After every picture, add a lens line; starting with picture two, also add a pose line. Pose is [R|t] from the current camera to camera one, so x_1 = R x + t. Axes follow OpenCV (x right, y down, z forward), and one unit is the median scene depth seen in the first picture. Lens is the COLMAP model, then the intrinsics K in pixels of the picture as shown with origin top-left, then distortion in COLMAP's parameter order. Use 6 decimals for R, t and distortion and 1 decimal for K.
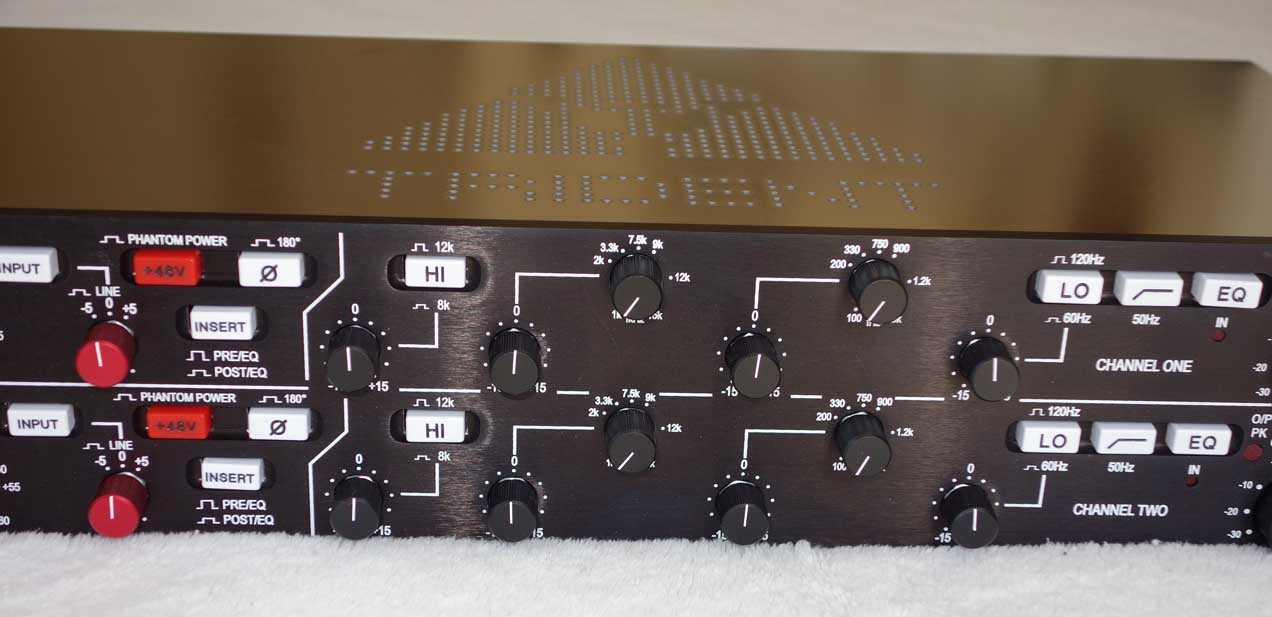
lens RADIAL K [[1764.0, 0, 633.6], [0, 1764.0, 323.2], [0, 0, 1]] dist [0.024252, 0.000000]
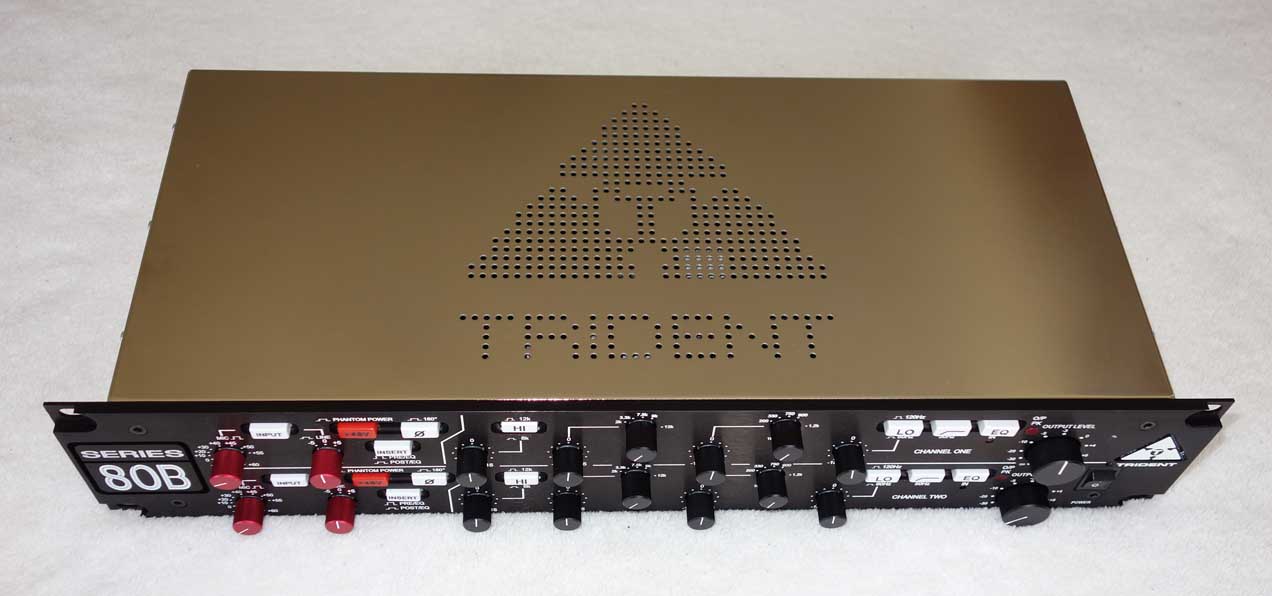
lens RADIAL K [[1196.0, 0, 630.2], [0, 1196.0, 298.4], [0, 0, 1]] dist [0.014318, 0.000000]
pose [[0.999930, 0.011611, 0.002401, -0.012437], [-0.011286, 0.870031, 0.492867, -0.669669], [0.003634, -0.492860, 0.870101, 0.082569]]
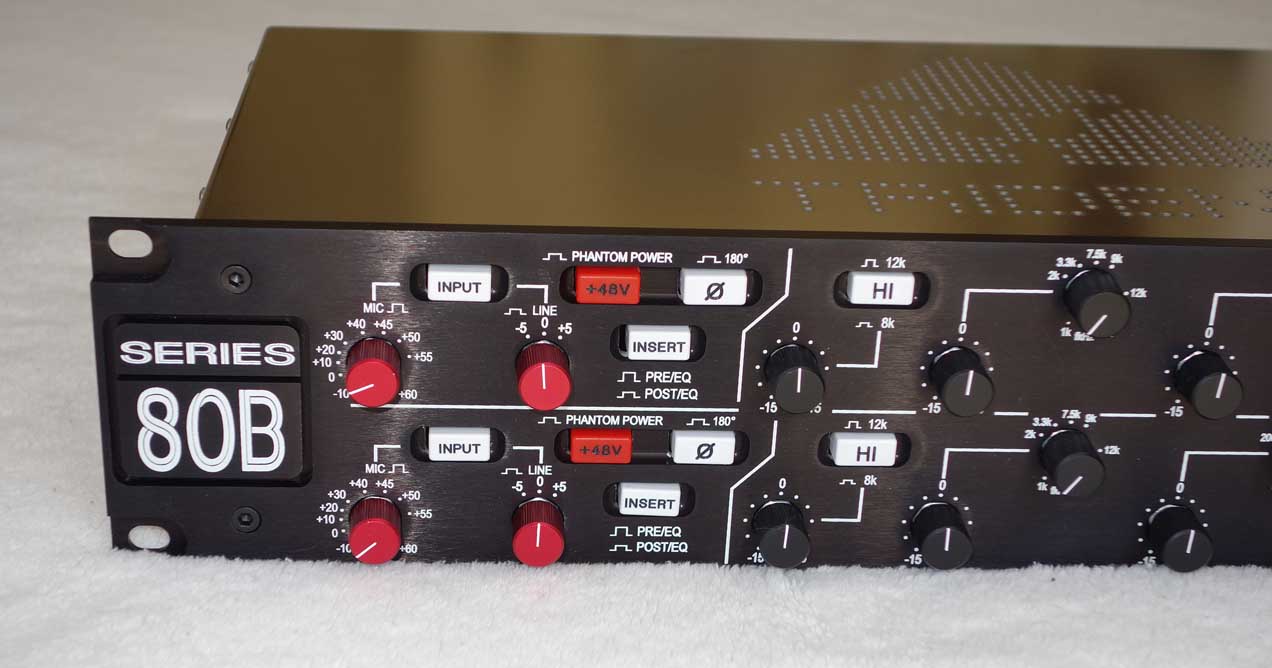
lens RADIAL K [[1884.3, 0, 597.7], [0, 1884.3, 359.0], [0, 0, 1]] dist [0.032659, 0.000000]
pose [[0.999991, -0.004146, 0.000546, -0.261251], [0.004138, 0.999899, 0.013570, -0.005234], [-0.000602, -0.013568, 0.999908, -0.024409]]
